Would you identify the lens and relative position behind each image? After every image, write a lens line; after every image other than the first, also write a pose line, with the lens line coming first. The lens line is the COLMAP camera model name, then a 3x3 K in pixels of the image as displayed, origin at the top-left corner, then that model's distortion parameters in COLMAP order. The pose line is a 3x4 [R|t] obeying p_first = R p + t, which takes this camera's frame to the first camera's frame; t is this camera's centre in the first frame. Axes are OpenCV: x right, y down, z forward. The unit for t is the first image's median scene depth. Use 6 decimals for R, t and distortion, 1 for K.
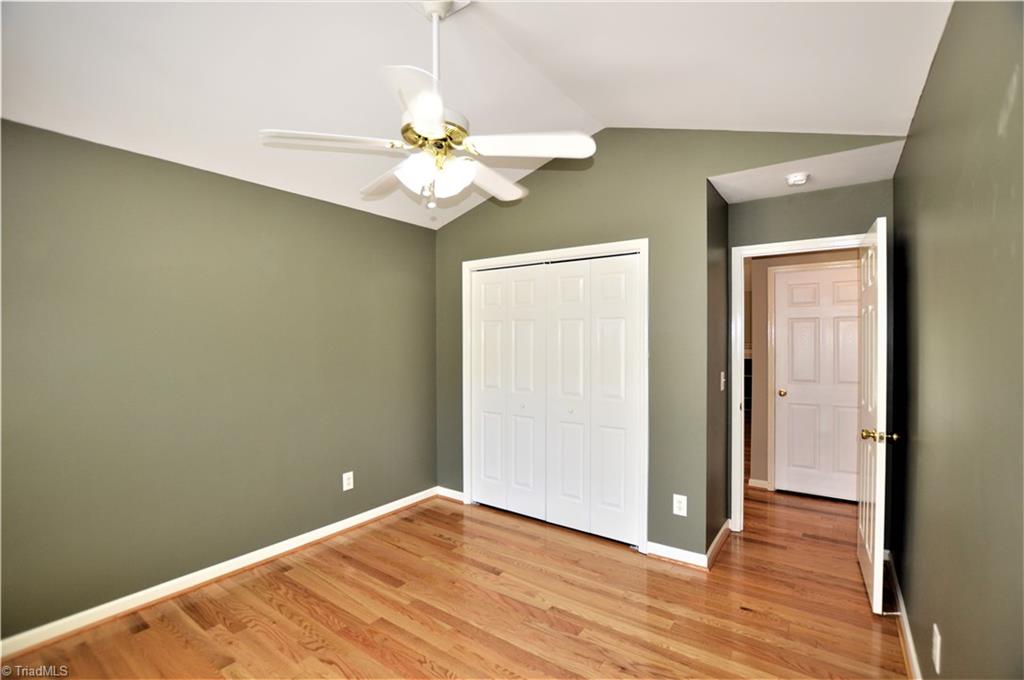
lens RADIAL K [[454.9, 0, 509.3], [0, 454.9, 343.5], [0, 0, 1]] dist [-0.031923, 0.000574]
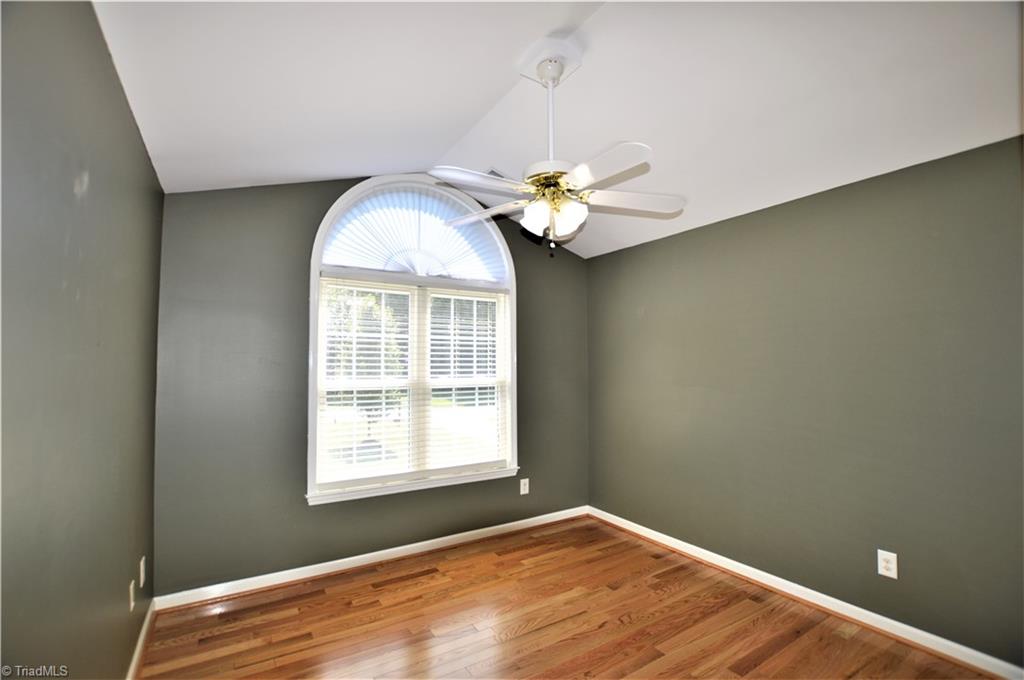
lens RADIAL K [[465.4, 0, 514.1], [0, 465.4, 336.8], [0, 0, 1]] dist [-0.022479, -0.000511]
pose [[-0.357154, -0.045088, -0.932957, 0.752159], [-0.006789, 0.998933, -0.045677, -0.013203], [0.934021, -0.009980, -0.357079, 1.037136]]
